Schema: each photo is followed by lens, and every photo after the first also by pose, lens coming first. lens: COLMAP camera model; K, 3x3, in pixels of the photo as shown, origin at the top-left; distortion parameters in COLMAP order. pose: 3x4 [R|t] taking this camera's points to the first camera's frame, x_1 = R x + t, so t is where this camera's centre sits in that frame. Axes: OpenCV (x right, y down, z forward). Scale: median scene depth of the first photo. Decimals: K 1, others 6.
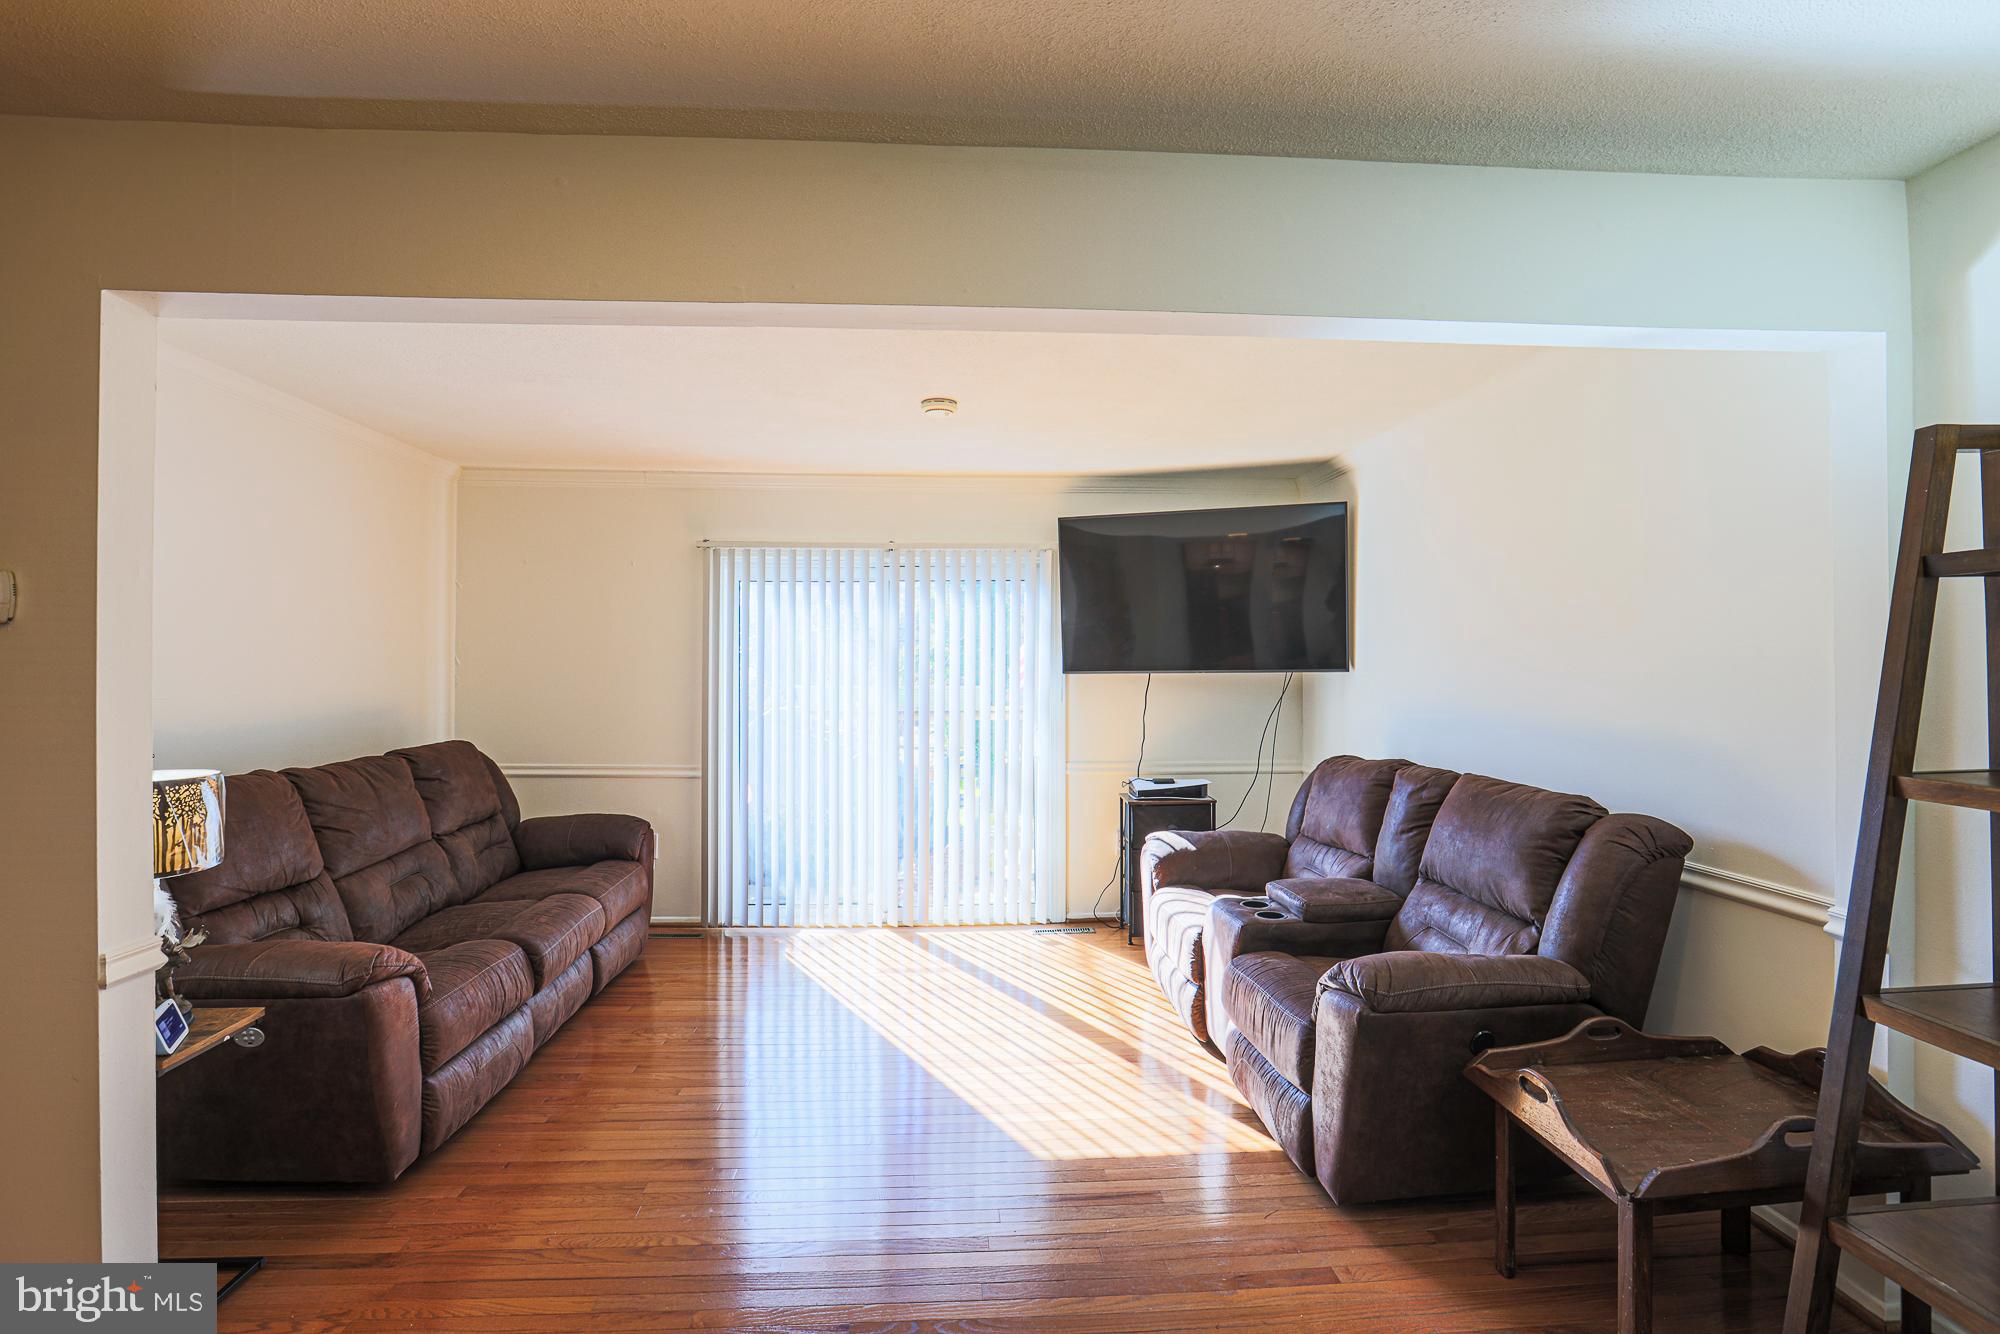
lens RADIAL K [[930.3, 0, 992.3], [0, 930.3, 658.3], [0, 0, 1]] dist [-0.045919, 0.019105]
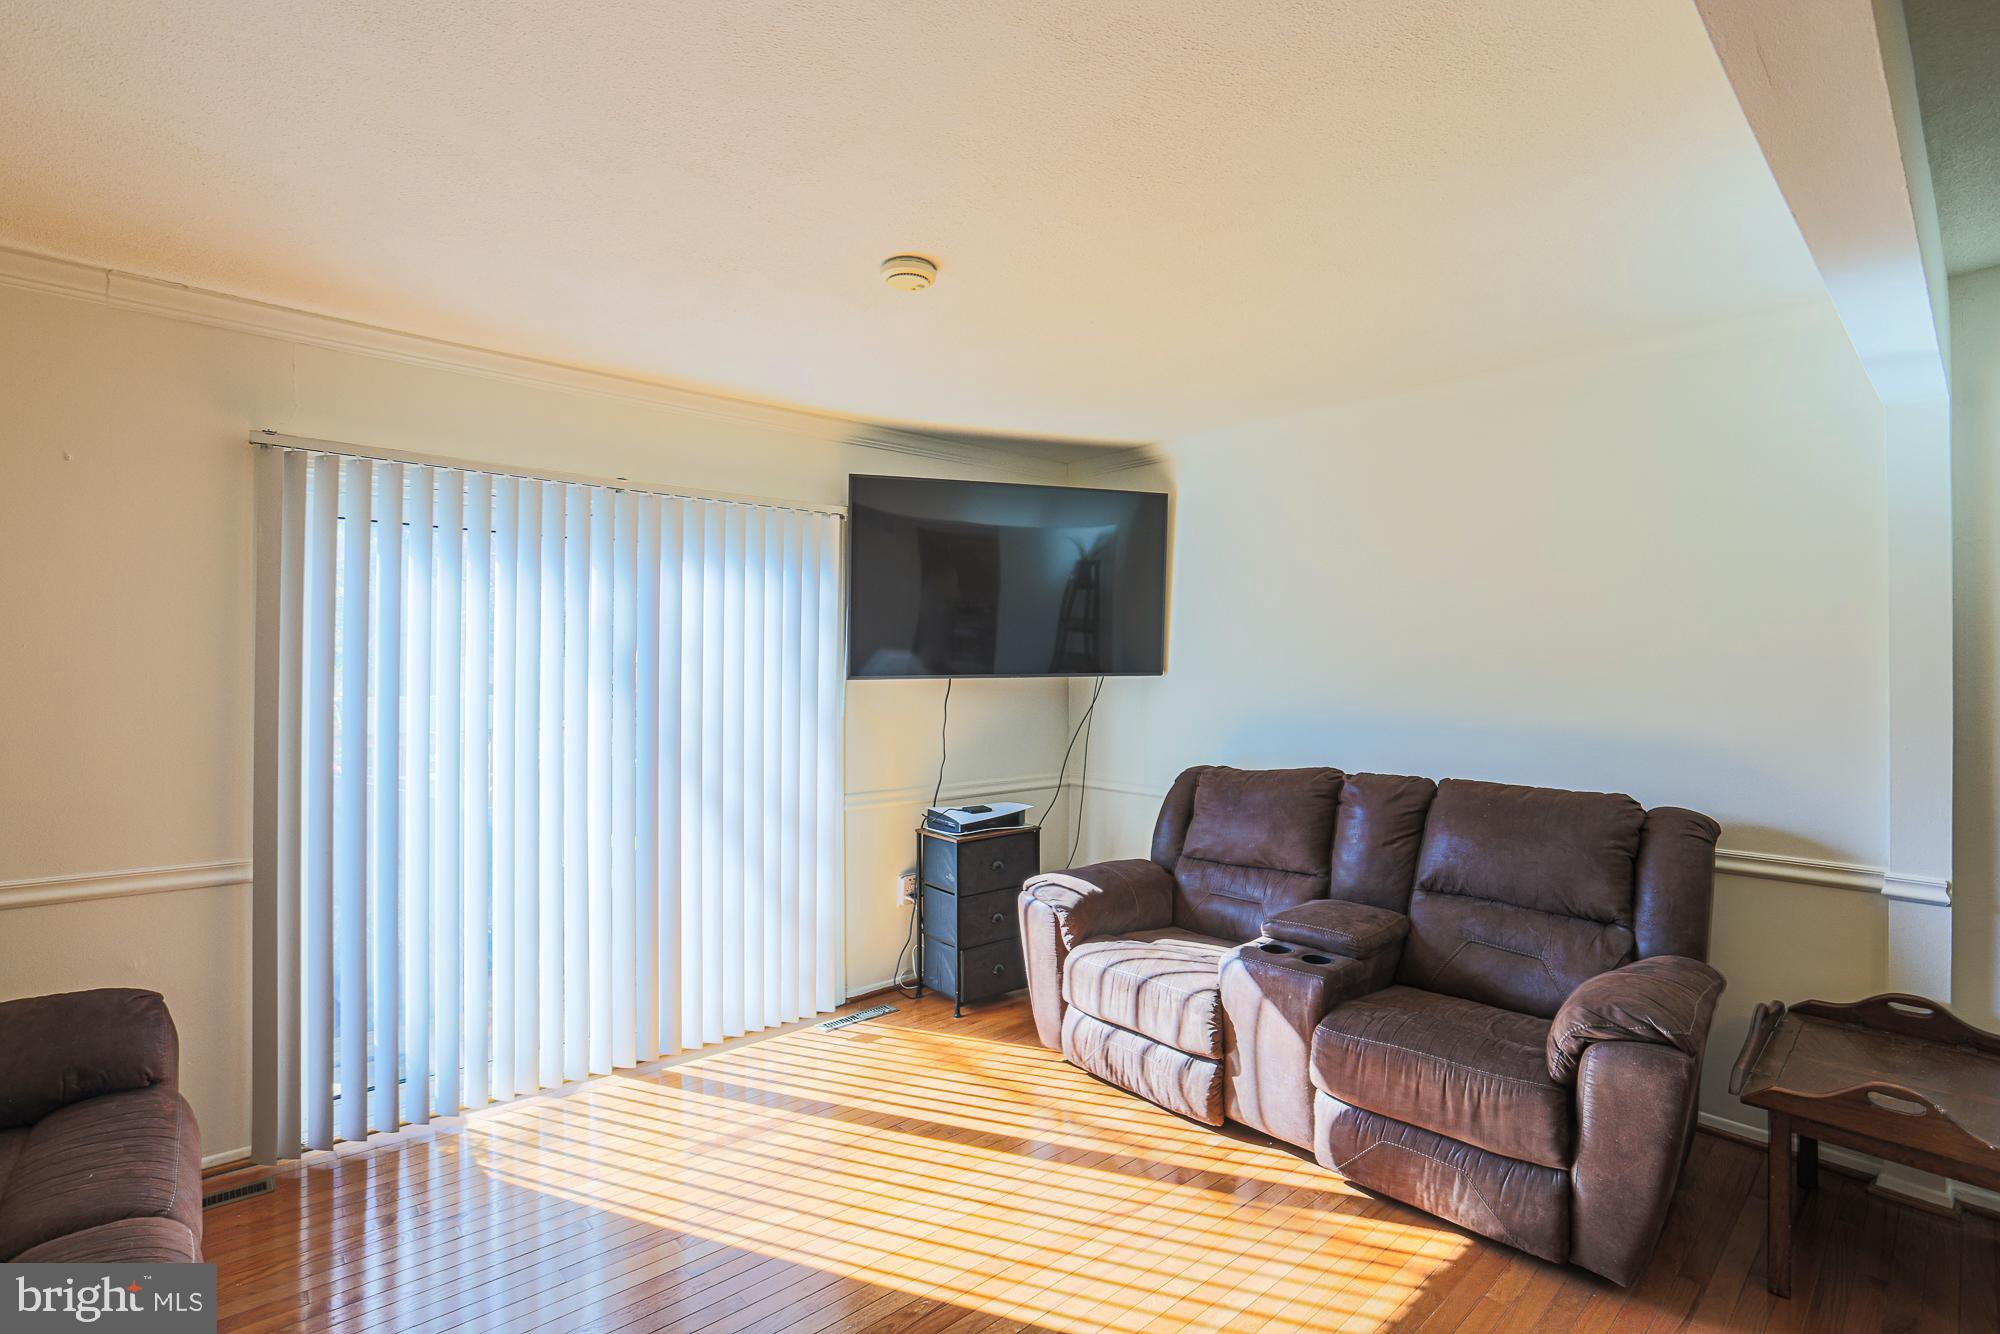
lens RADIAL K [[930.3, 0, 1013.0], [0, 930.3, 662.5], [0, 0, 1]] dist [-0.045919, 0.019105]
pose [[0.782900, 0.003965, 0.622135, -0.394707], [-0.005043, 0.999987, -0.000027, 0.002292], [-0.622127, -0.003116, 0.782910, 0.434762]]
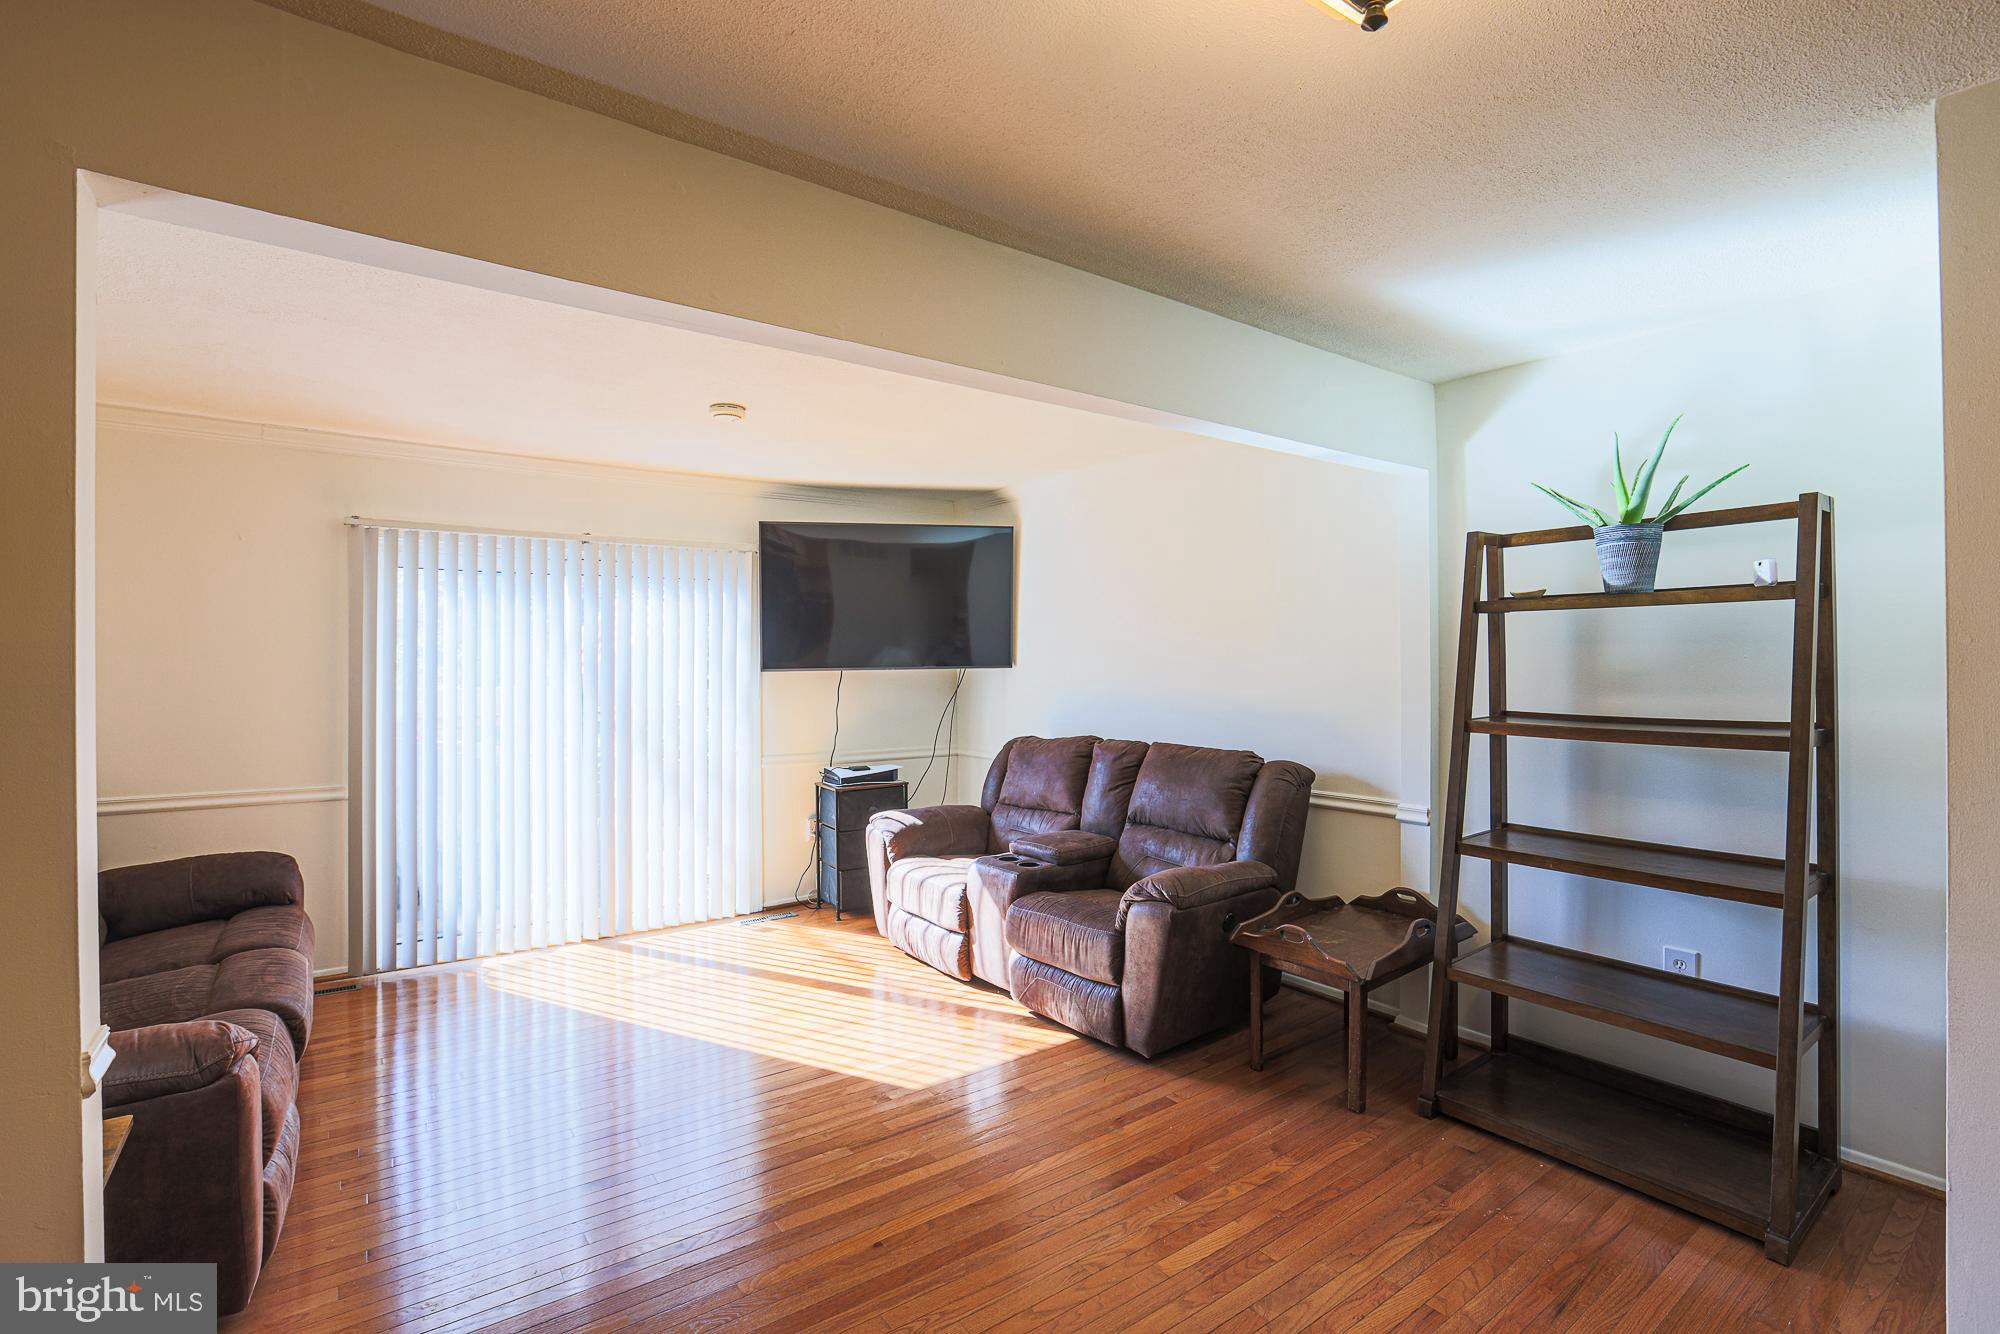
lens RADIAL K [[930.3, 0, 1007.4], [0, 930.3, 659.7], [0, 0, 1]] dist [-0.045919, 0.019105]
pose [[0.839812, -0.001427, 0.542875, -0.345910], [-0.000369, 0.999995, 0.003200, -0.000585], [-0.542876, -0.002888, 0.839808, -0.026017]]
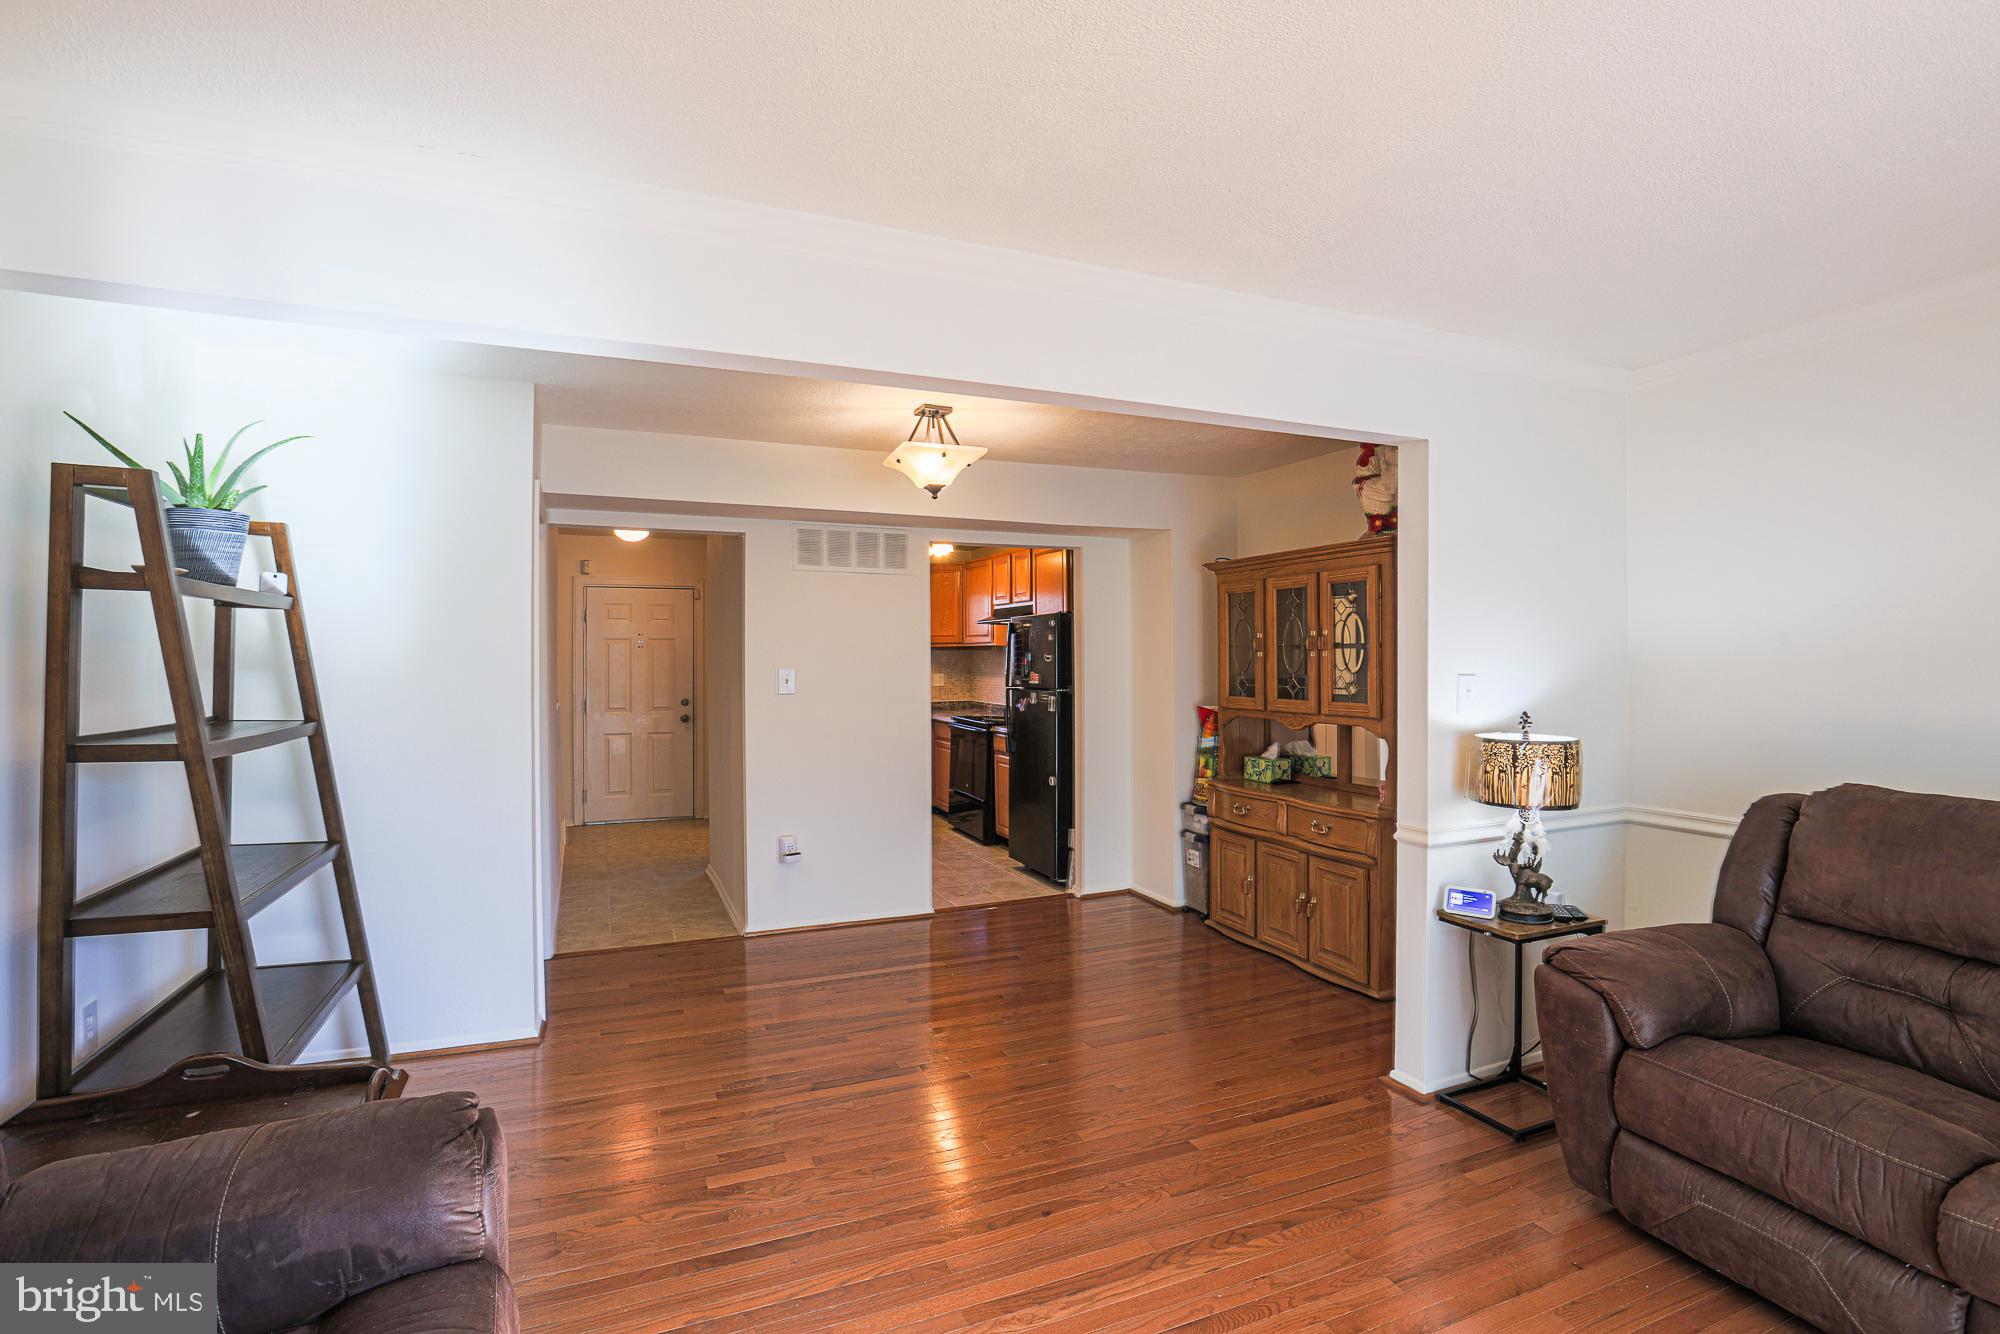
lens RADIAL K [[930.3, 0, 1004.0], [0, 930.3, 669.1], [0, 0, 1]] dist [-0.045919, 0.019105]
pose [[-0.939570, 0.004024, -0.342333, 0.156462], [0.002503, 0.999985, 0.004886, 0.009423], [0.342348, 0.003734, -0.939566, 1.118682]]
